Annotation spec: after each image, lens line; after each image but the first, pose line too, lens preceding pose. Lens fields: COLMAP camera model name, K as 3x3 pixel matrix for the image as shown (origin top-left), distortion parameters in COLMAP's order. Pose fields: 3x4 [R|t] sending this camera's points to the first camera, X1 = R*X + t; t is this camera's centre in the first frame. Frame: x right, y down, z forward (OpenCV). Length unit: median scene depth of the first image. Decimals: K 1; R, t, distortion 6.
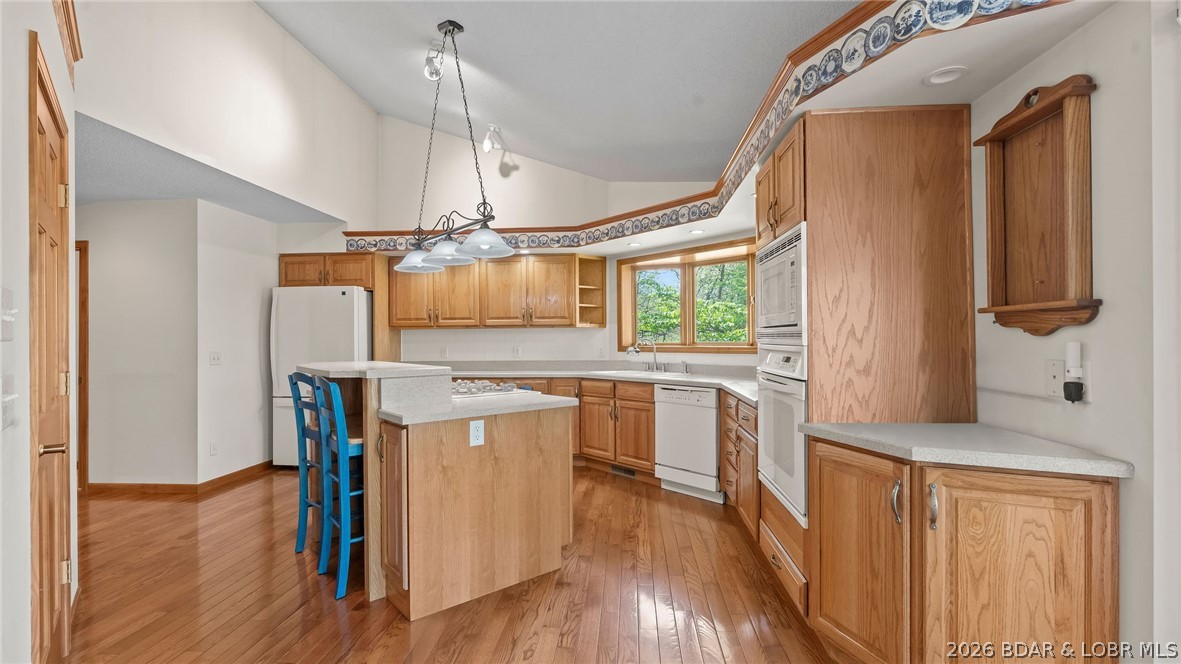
lens RADIAL K [[528.5, 0, 592.5], [0, 528.5, 338.8], [0, 0, 1]] dist [-0.004248, 0.000412]
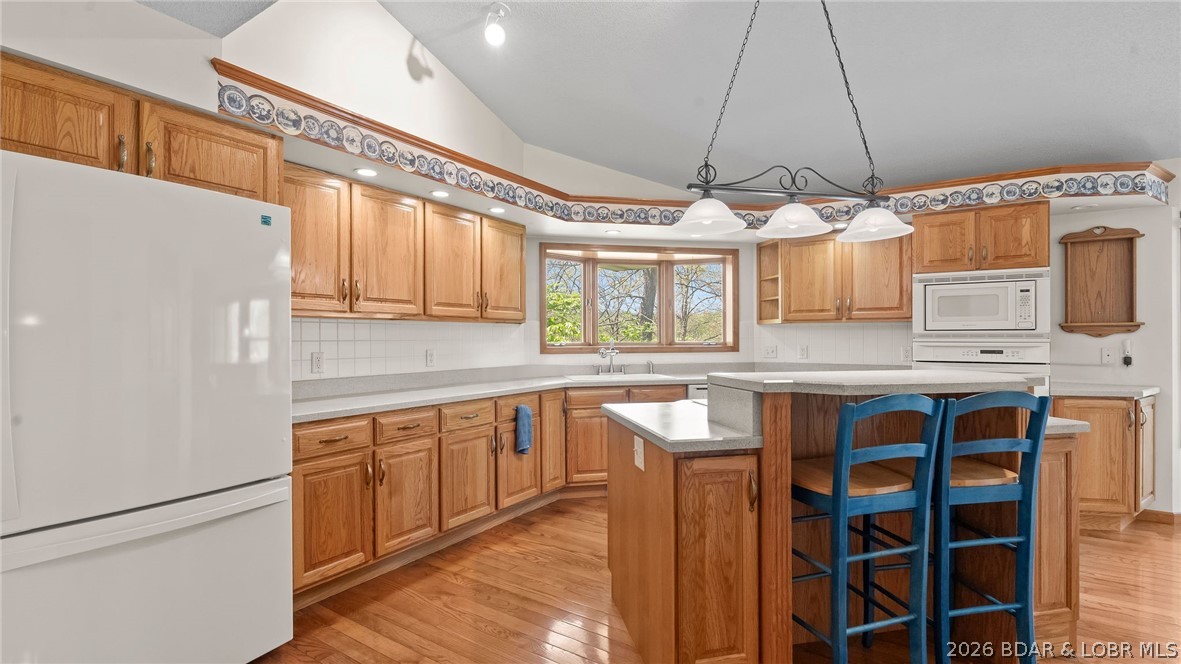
lens RADIAL K [[528.5, 0, 592.5], [0, 528.5, 338.8], [0, 0, 1]] dist [-0.004248, 0.000412]
pose [[0.483384, 0.005418, 0.875392, -0.709587], [-0.000947, 0.999984, -0.005666, 0.005641], [-0.875408, 0.001910, 0.483381, 0.596643]]
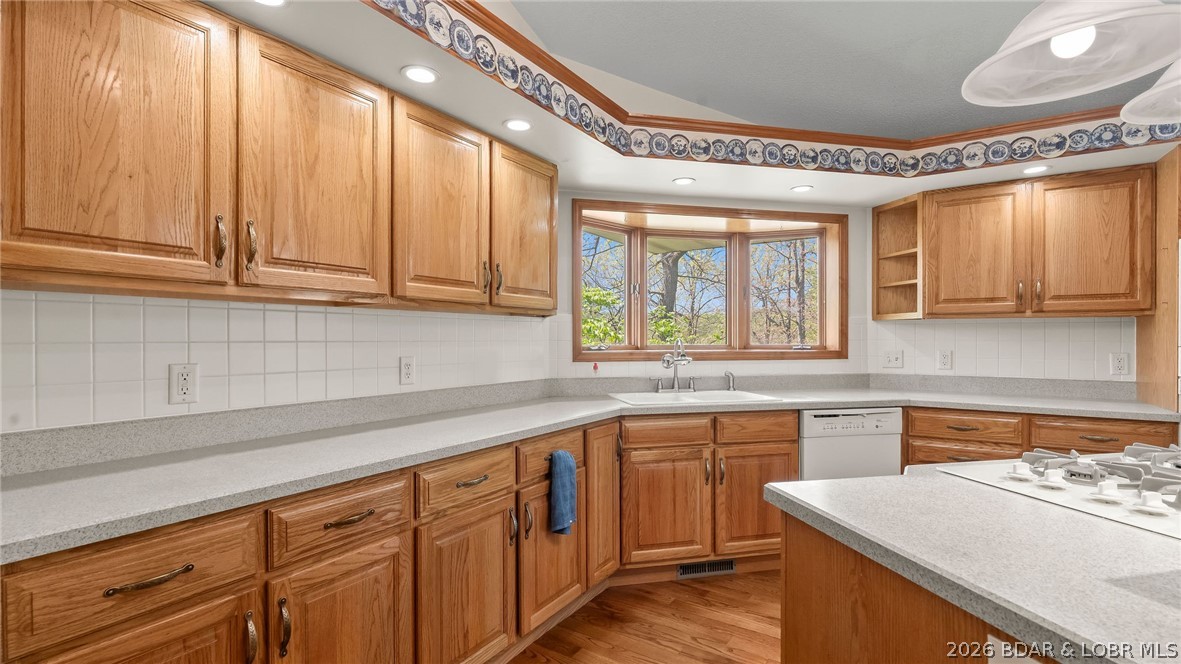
lens RADIAL K [[530.4, 0, 594.9], [0, 530.4, 341.2], [0, 0, 1]] dist [-0.003378, -0.000087]
pose [[0.472712, 0.005002, 0.881203, -0.492092], [-0.004411, 0.999985, -0.003310, 0.004265], [-0.881206, -0.002322, 0.472727, 0.799605]]
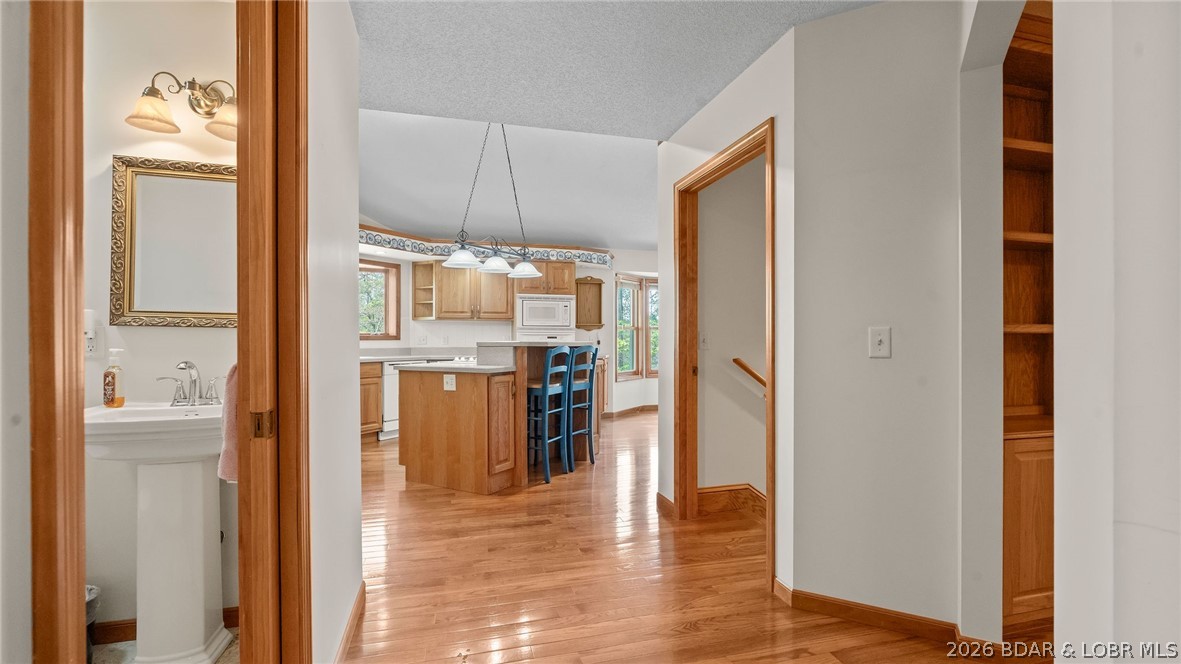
lens RADIAL K [[538.0, 0, 588.2], [0, 538.0, 335.1], [0, 0, 1]] dist [0.001350, 0.000241]
pose [[-0.326584, 0.016117, 0.945031, -1.159871], [0.002214, 0.999865, -0.016287, 0.034944], [-0.945166, -0.003227, -0.326575, 0.832285]]
